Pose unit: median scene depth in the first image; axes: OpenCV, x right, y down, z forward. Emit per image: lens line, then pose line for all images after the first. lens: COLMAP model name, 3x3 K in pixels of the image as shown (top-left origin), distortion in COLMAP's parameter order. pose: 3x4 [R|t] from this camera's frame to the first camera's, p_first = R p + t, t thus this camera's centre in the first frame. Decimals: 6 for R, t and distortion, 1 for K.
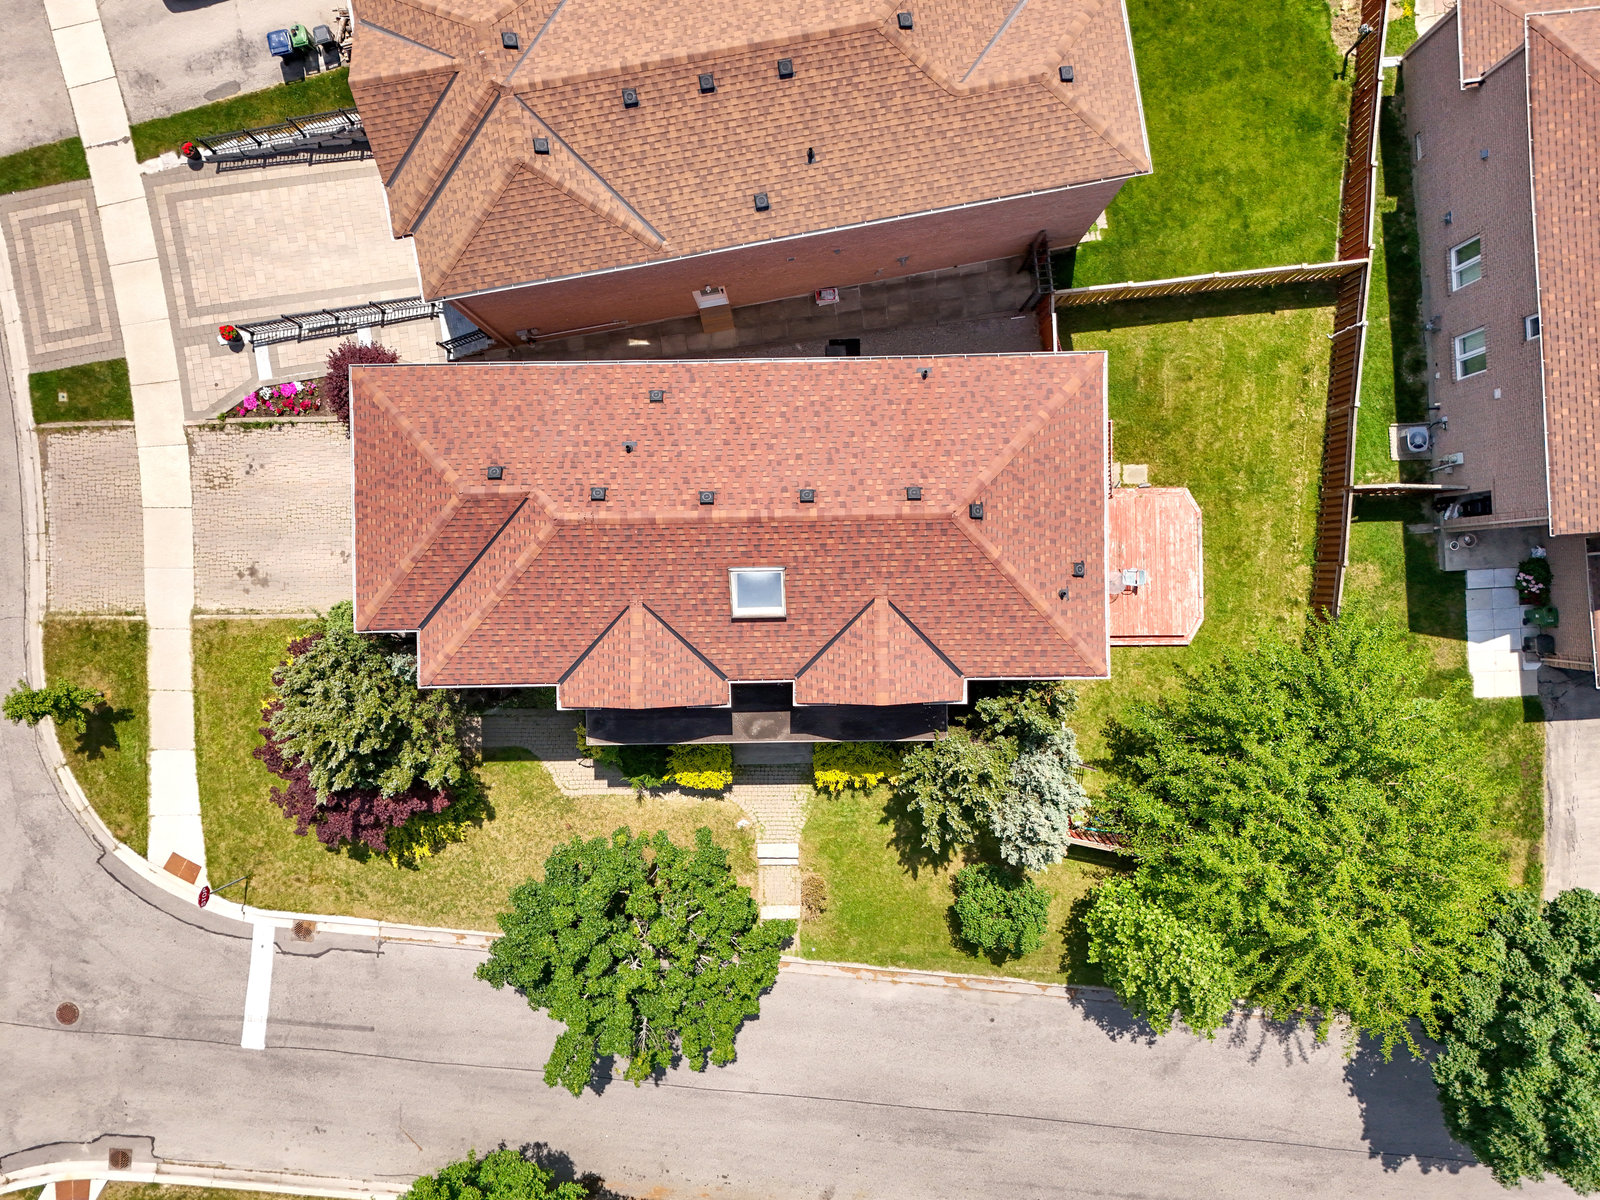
lens RADIAL K [[1172.9, 0, 800.4], [0, 1172.9, 604.5], [0, 0, 1]] dist [0.055292, -0.046016]
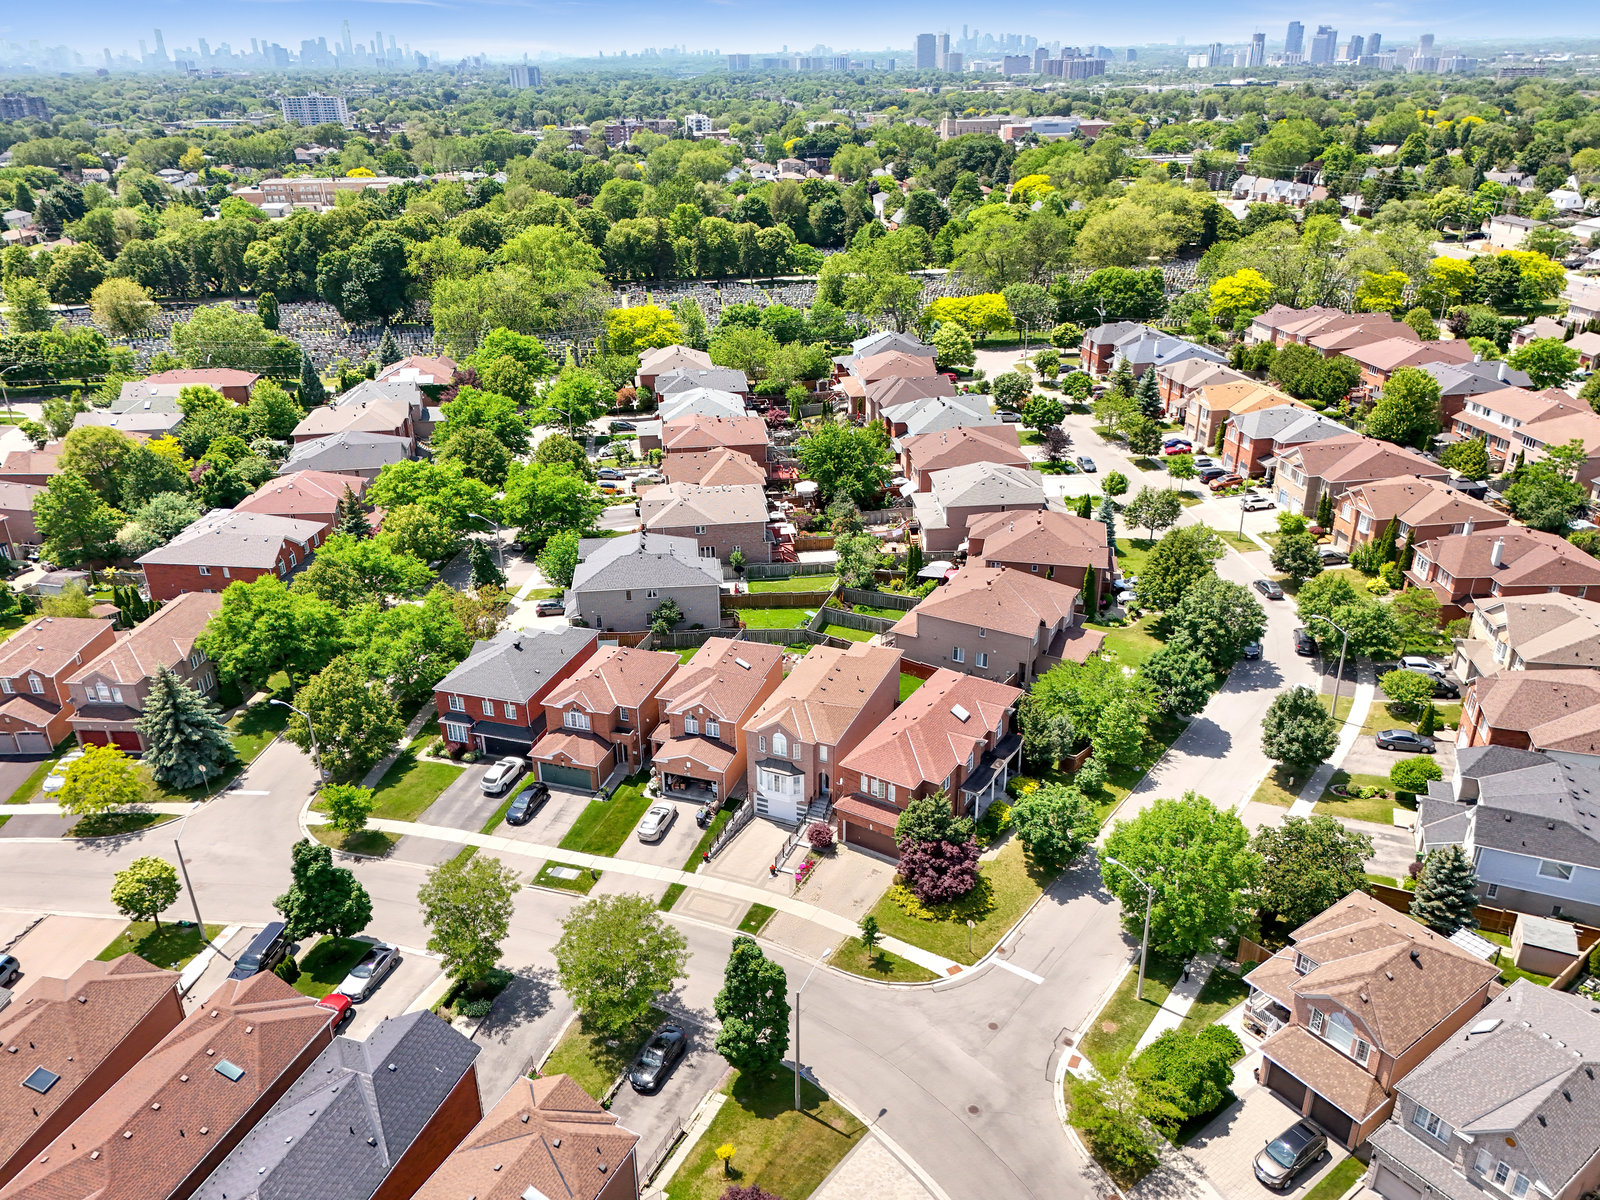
lens RADIAL K [[1172.9, 0, 788.9], [0, 1172.9, 587.9], [0, 0, 1]] dist [0.055292, -0.046016]
pose [[0.545442, -0.339277, 0.766410, -2.194669], [0.838099, 0.210809, -0.503140, 0.947406], [0.009137, 0.916761, 0.399332, -0.569930]]
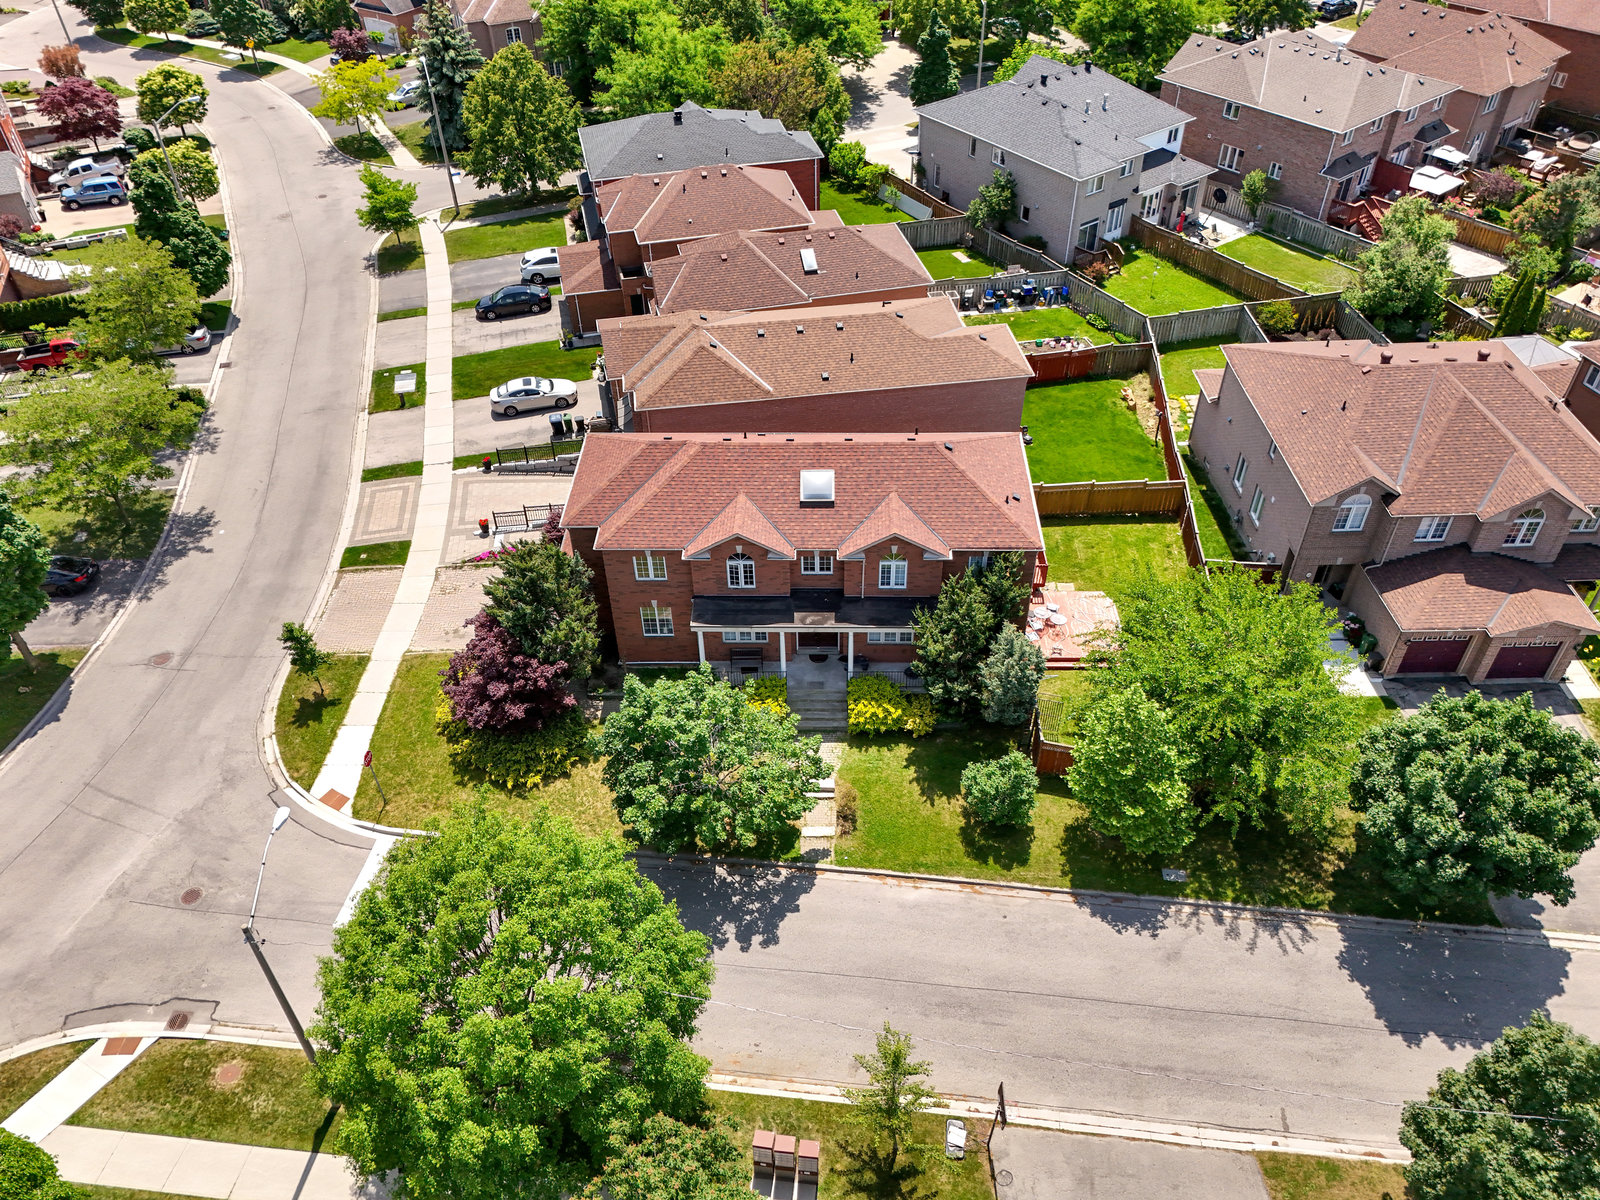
lens RADIAL K [[1172.9, 0, 804.0], [0, 1172.9, 593.5], [0, 0, 1]] dist [0.055292, -0.046016]
pose [[0.999254, 0.024615, -0.029742, -0.002239], [-0.038600, 0.652206, -0.757058, 1.008247], [0.000763, 0.757642, 0.652670, 0.038127]]
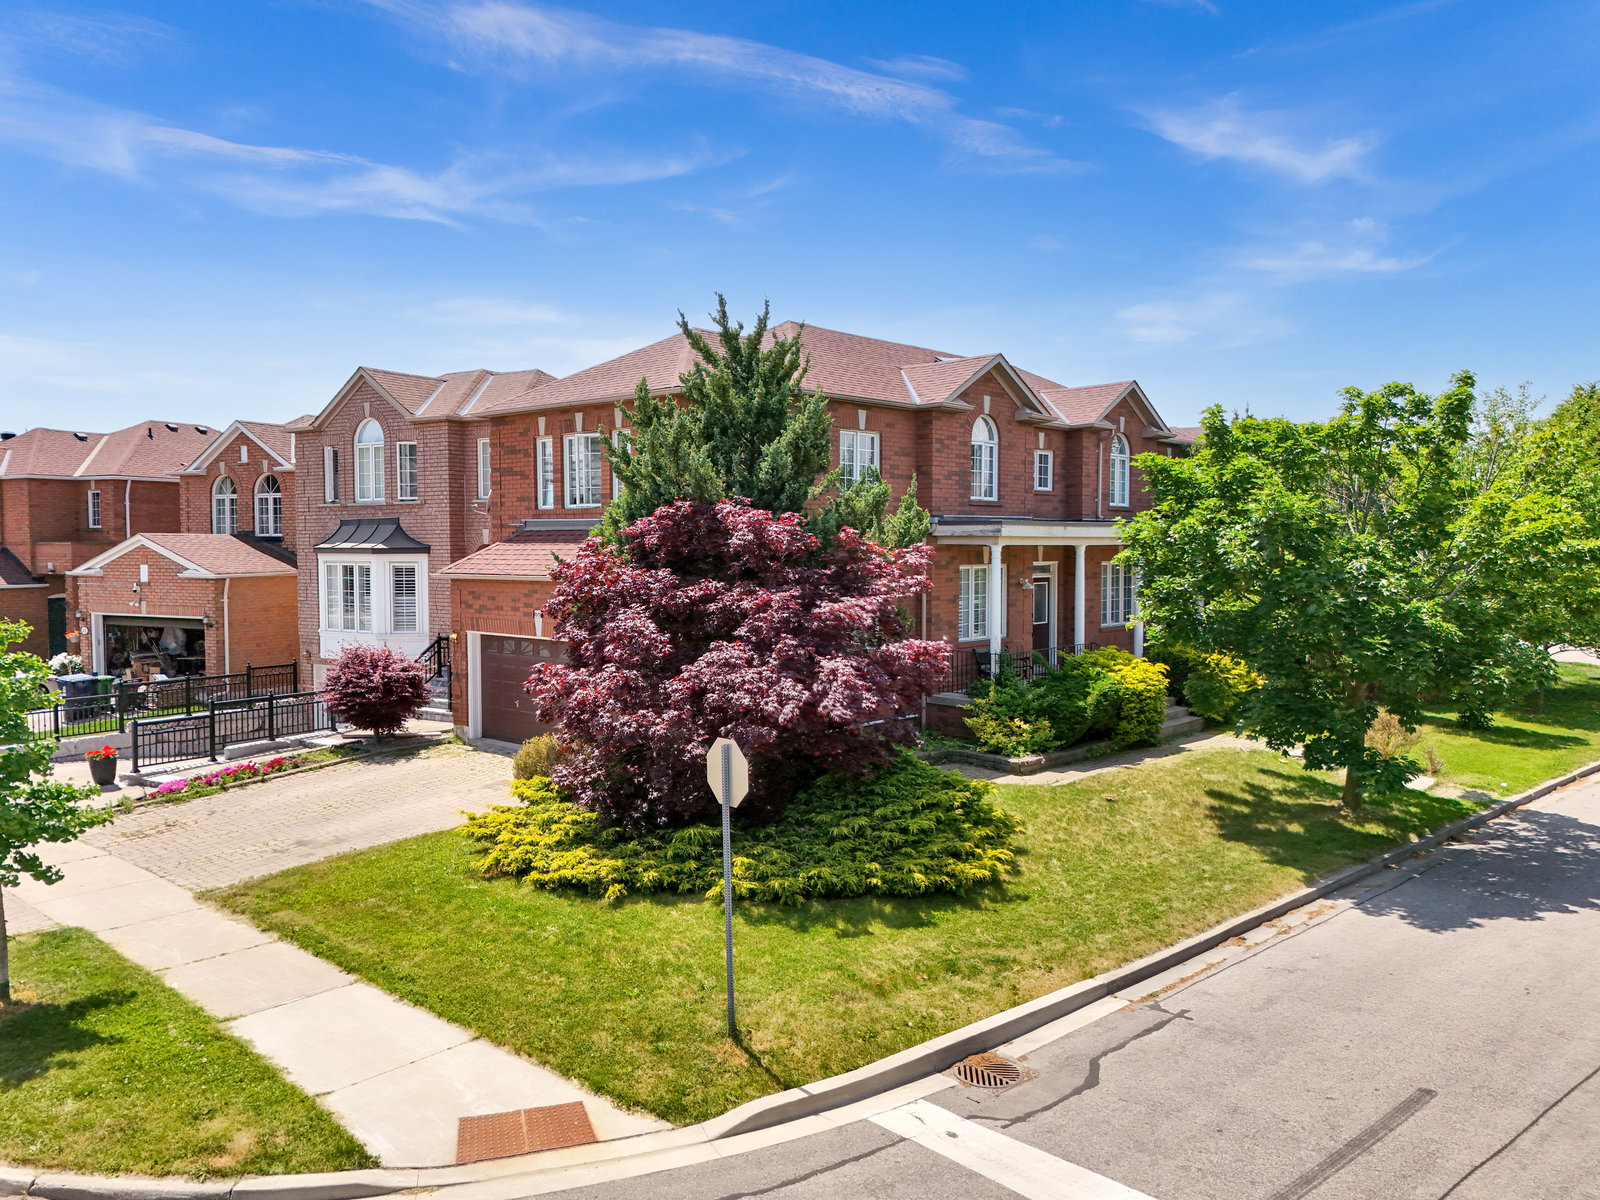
lens RADIAL K [[1172.9, 0, 803.4], [0, 1172.9, 602.2], [0, 0, 1]] dist [0.055292, -0.046016]
pose [[0.686539, -0.022128, 0.726756, -0.673370], [0.727048, 0.031910, -0.685844, 0.446439], [-0.008014, 0.999246, 0.037996, 0.887956]]
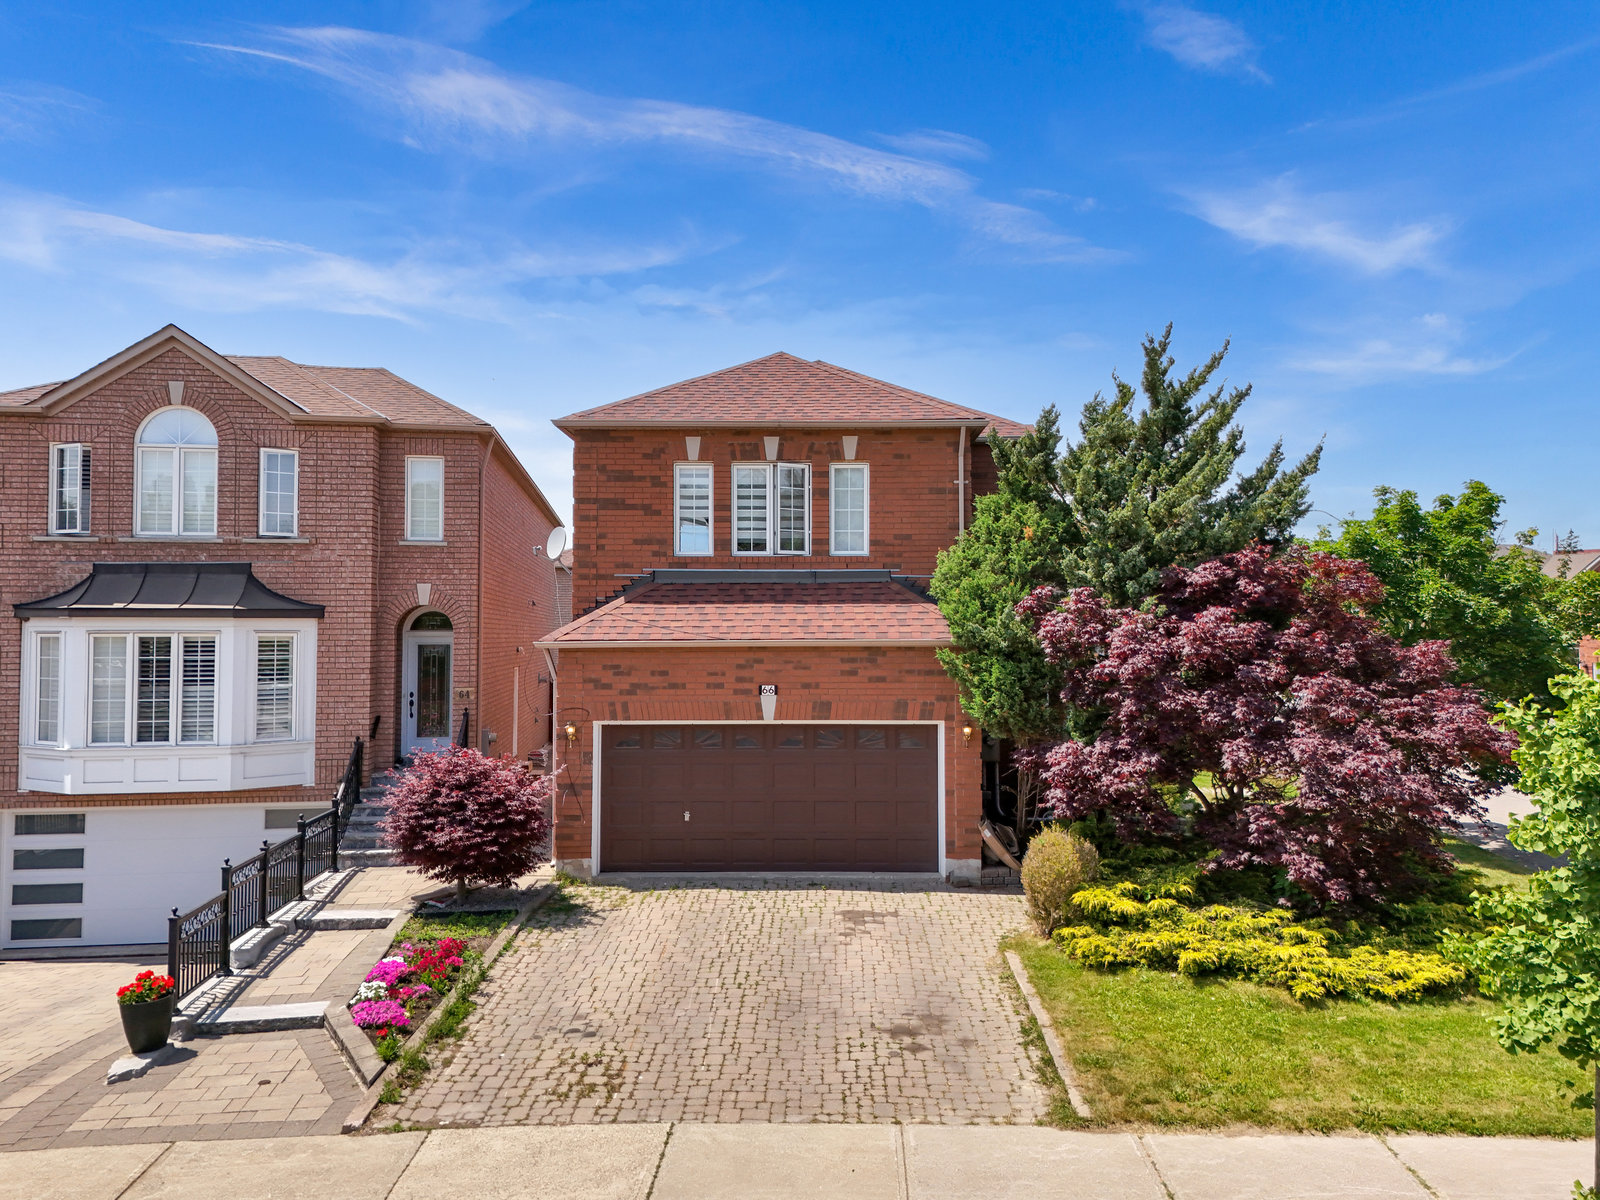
lens RADIAL K [[1172.9, 0, 811.7], [0, 1172.9, 584.9], [0, 0, 1]] dist [0.055292, -0.046016]
pose [[0.030064, 0.060102, 0.997739, -0.791678], [0.999546, -0.003724, -0.029894, -0.042746], [0.001919, 0.998185, -0.060187, 0.904731]]
